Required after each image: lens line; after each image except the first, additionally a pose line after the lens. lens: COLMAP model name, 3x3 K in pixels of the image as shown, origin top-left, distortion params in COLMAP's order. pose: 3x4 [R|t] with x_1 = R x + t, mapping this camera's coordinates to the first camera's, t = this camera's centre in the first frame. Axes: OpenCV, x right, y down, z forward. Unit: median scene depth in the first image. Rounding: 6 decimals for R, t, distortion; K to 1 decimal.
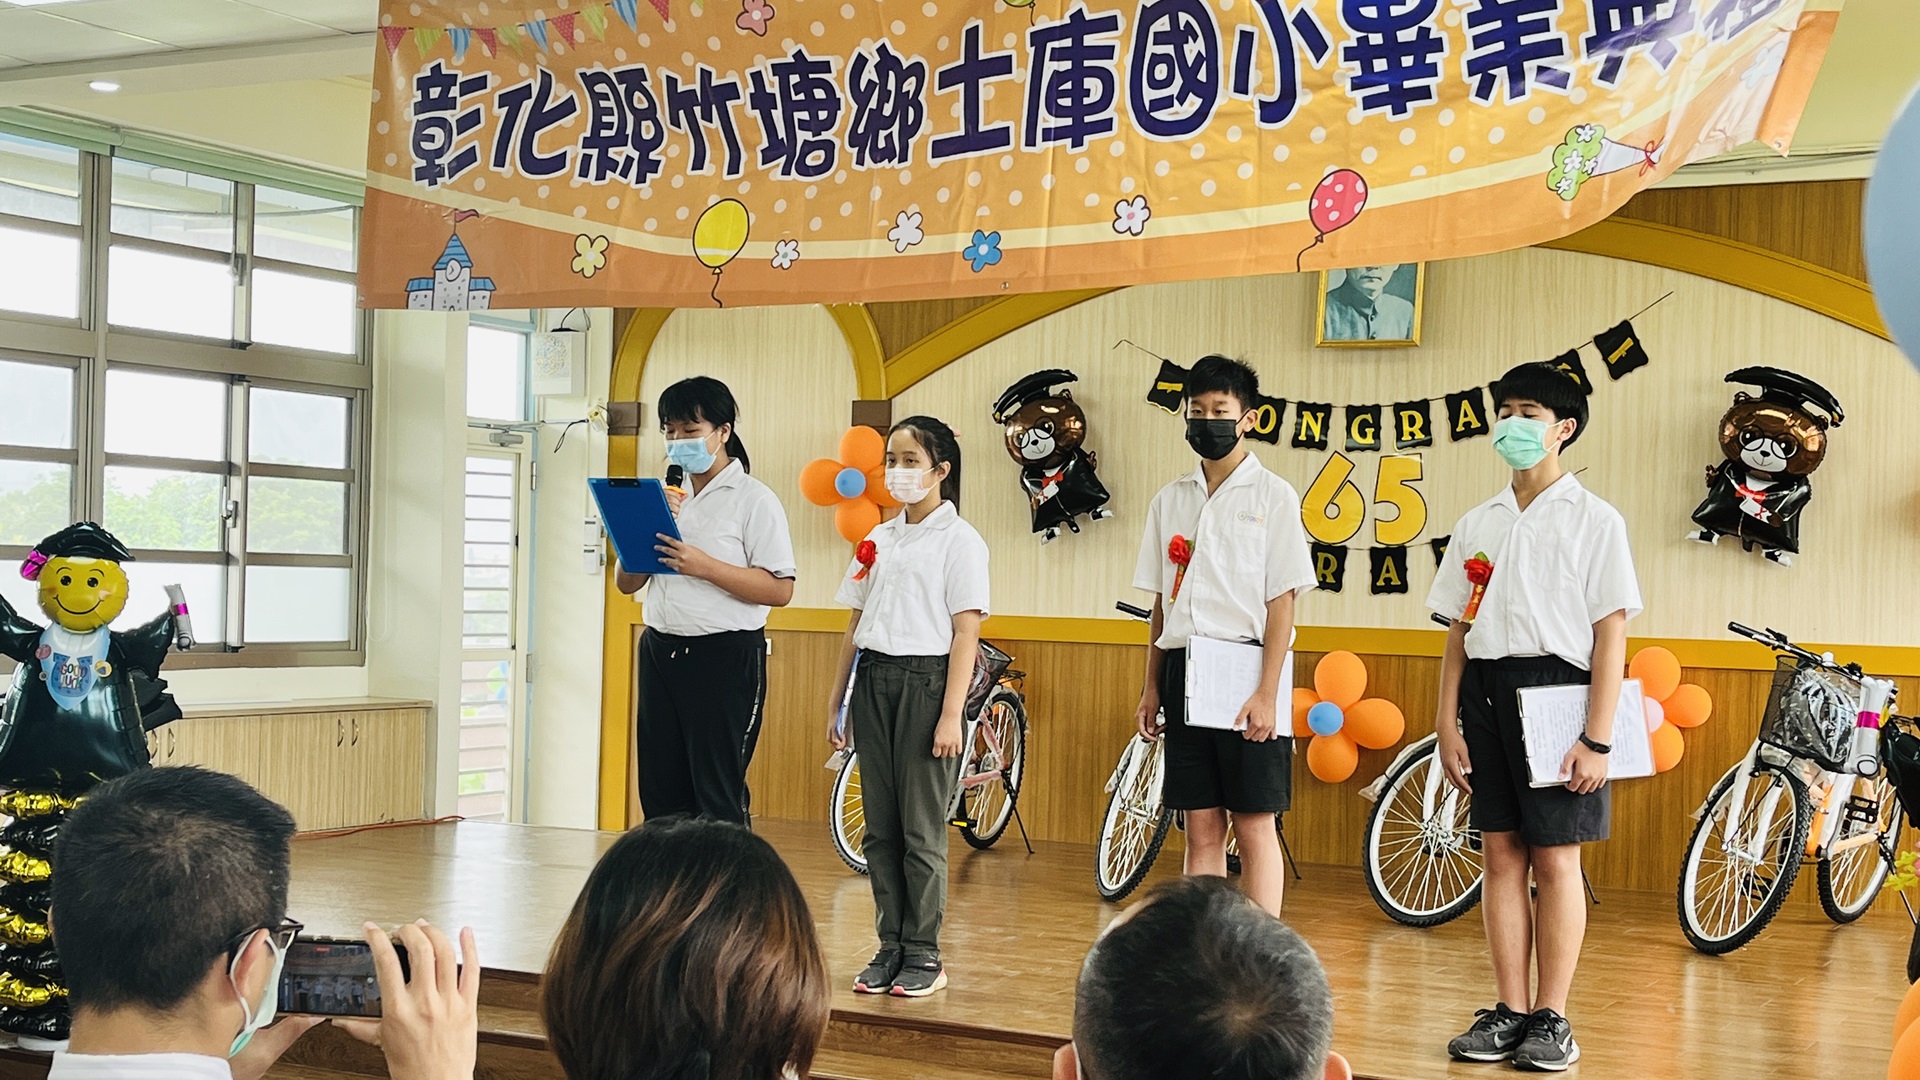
lens RADIAL K [[2532.3, 0, 959.1], [0, 2532.3, 549.0], [0, 0, 1]] dist [0.009783, 0.000000]
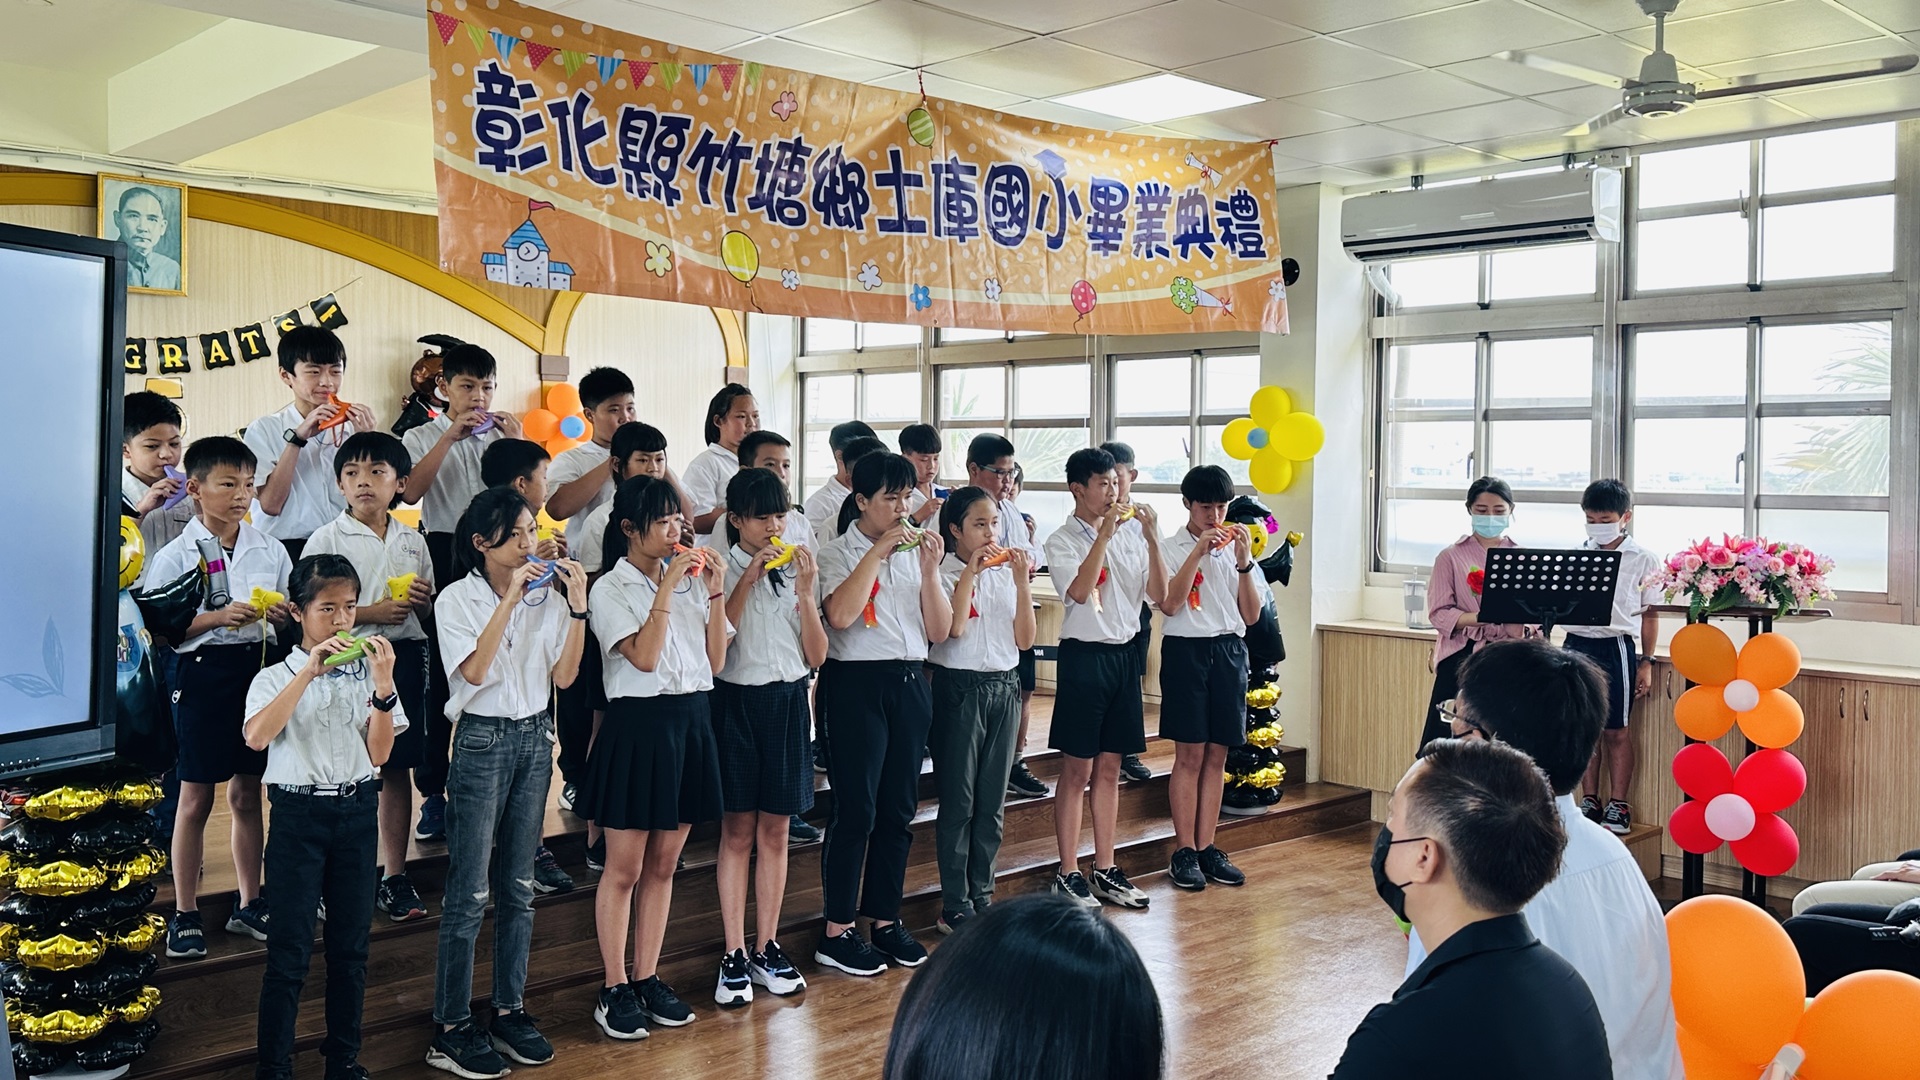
lens RADIAL K [[1644.8, 0, 960.3], [0, 1644.8, 522.8], [0, 0, 1]] dist [0.014239, 0.000234]
pose [[0.290039, -0.057525, 0.955285, -0.936248], [-0.013485, 0.997847, 0.064182, -0.040512], [-0.956920, -0.031497, 0.288638, 0.637785]]
